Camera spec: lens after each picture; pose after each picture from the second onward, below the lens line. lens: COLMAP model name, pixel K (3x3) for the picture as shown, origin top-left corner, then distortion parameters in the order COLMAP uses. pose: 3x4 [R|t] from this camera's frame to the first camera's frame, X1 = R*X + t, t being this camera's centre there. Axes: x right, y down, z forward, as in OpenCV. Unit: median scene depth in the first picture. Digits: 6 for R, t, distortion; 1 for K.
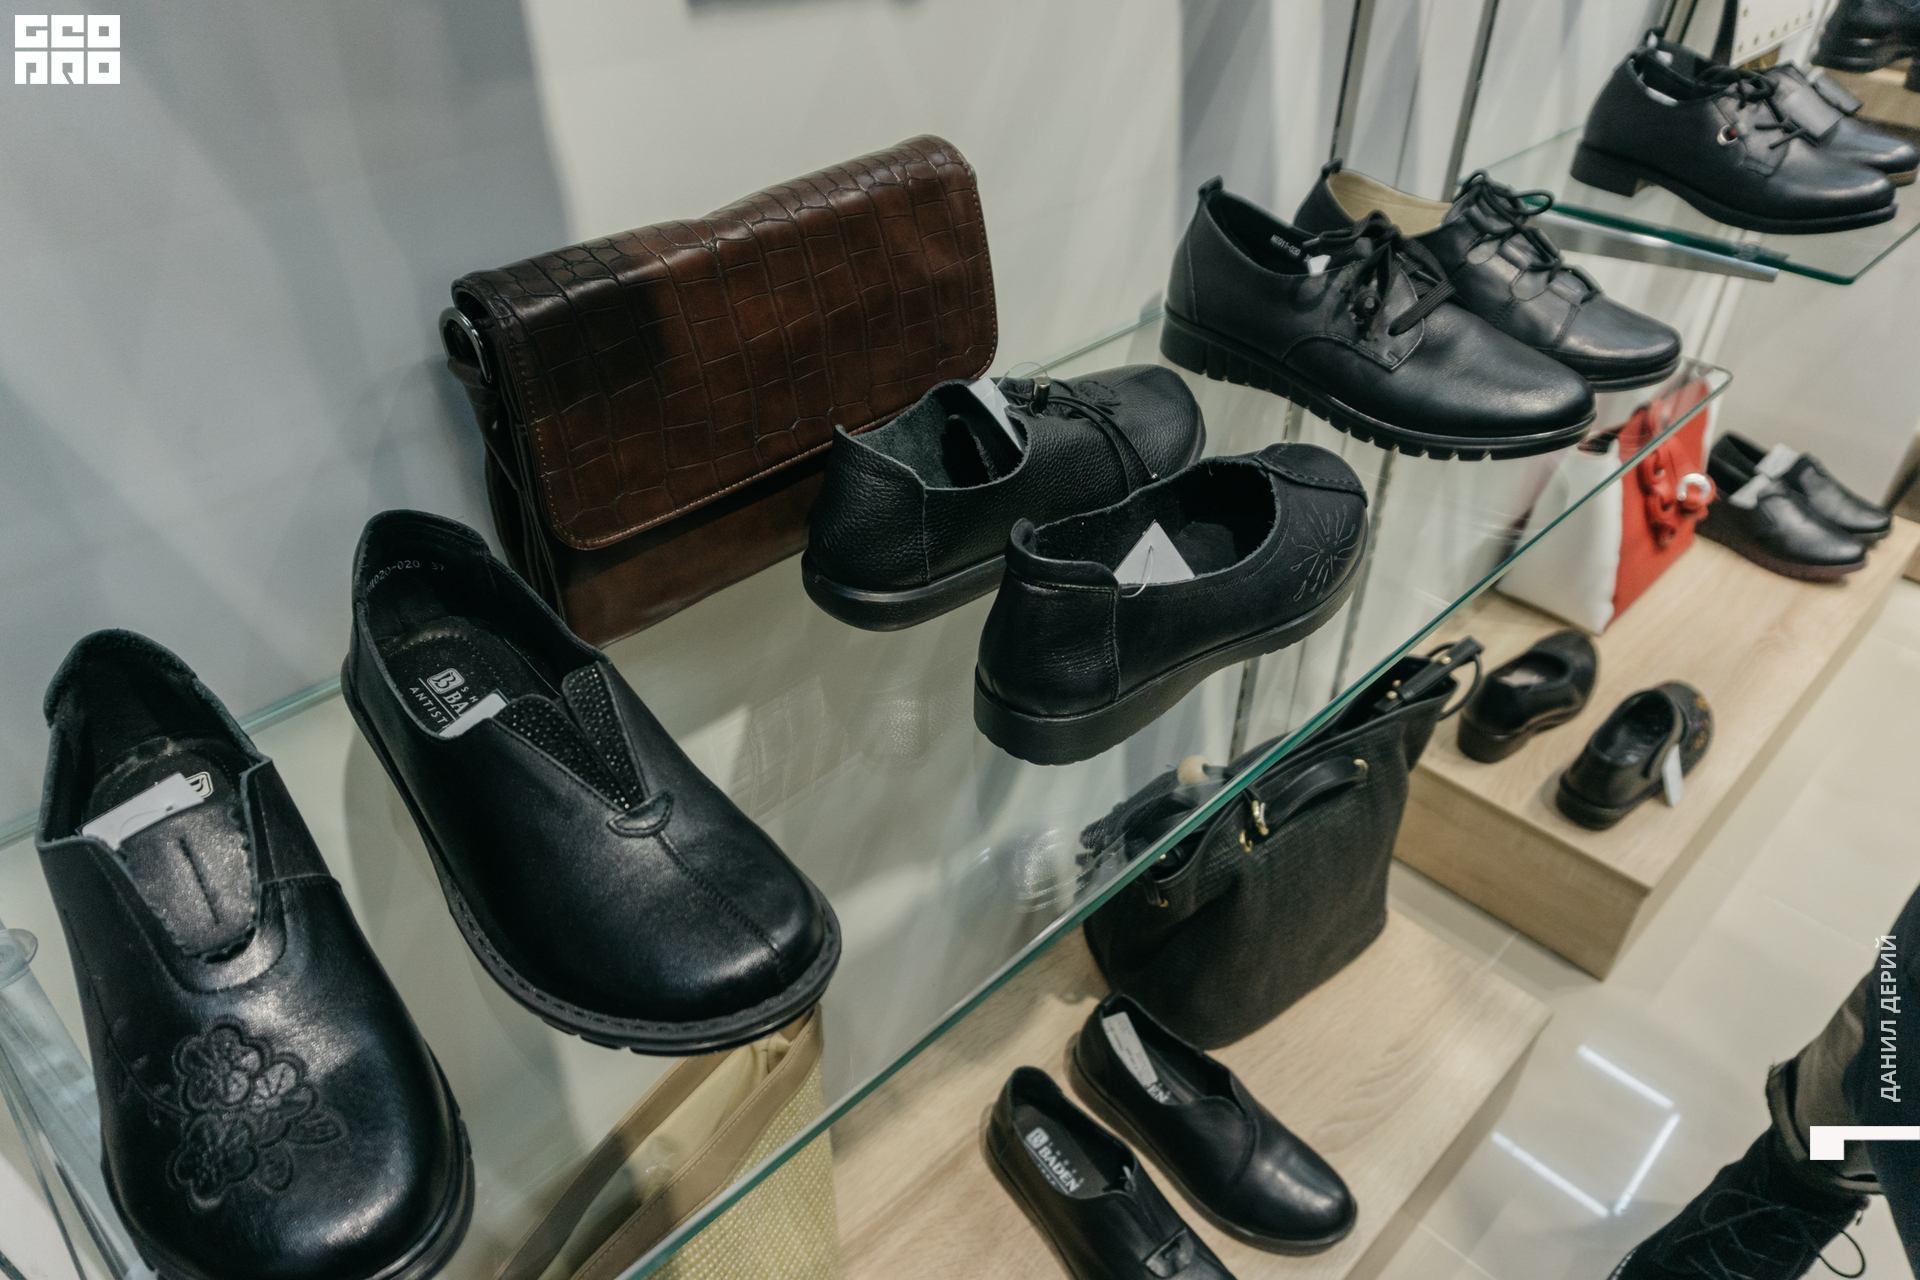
lens RADIAL K [[1264.5, 0, 960.4], [0, 1264.5, 616.8], [0, 0, 1]] dist [-0.001704, -0.002496]
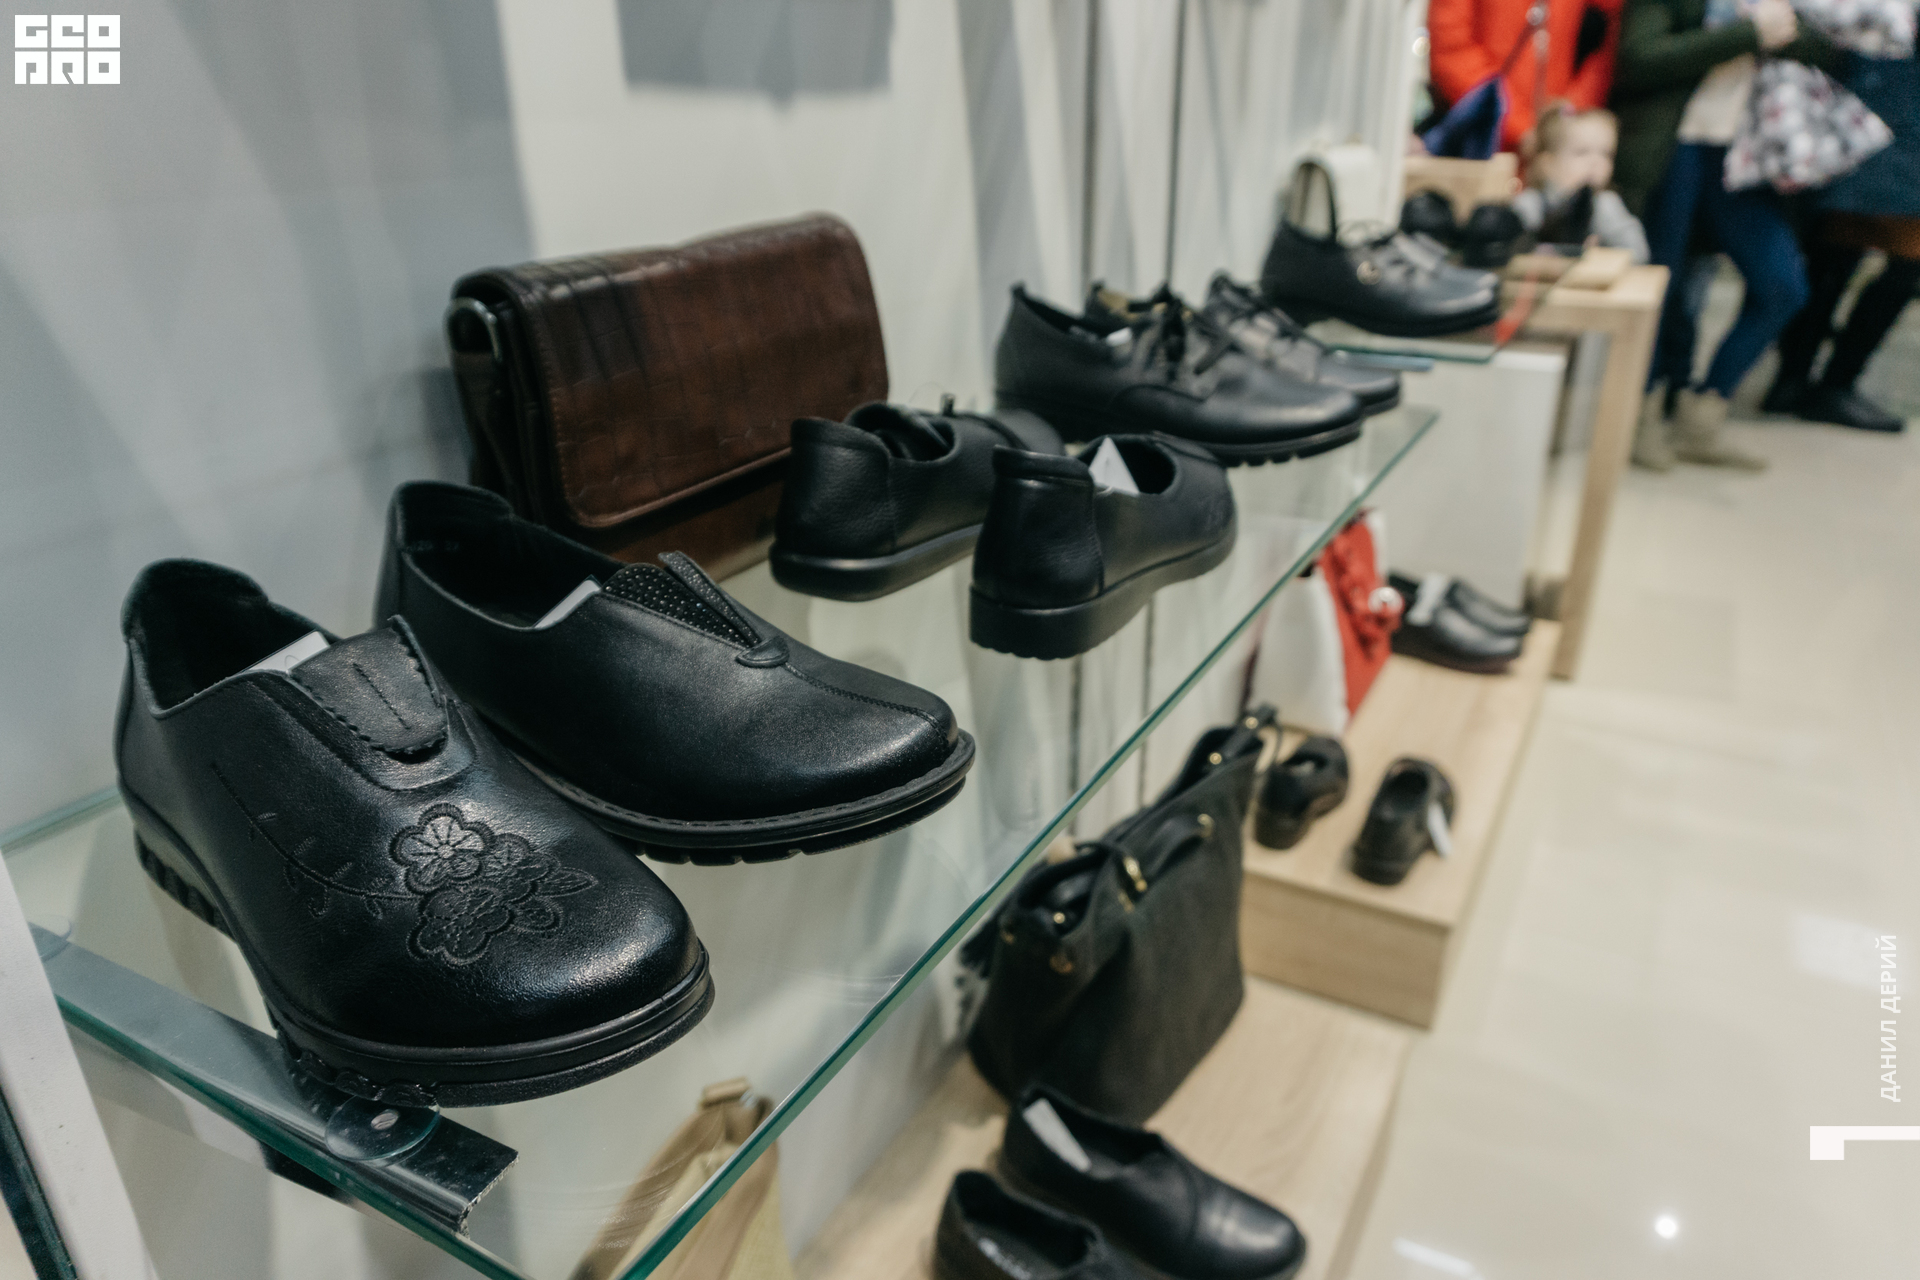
lens RADIAL K [[1264.5, 0, 960.4], [0, 1264.5, 616.8], [0, 0, 1]] dist [-0.001704, -0.002496]
pose [[0.960892, -0.113274, 0.252697, -0.149946], [0.170656, 0.960866, -0.218205, 0.162863], [-0.218091, 0.252796, 0.942619, -0.018857]]
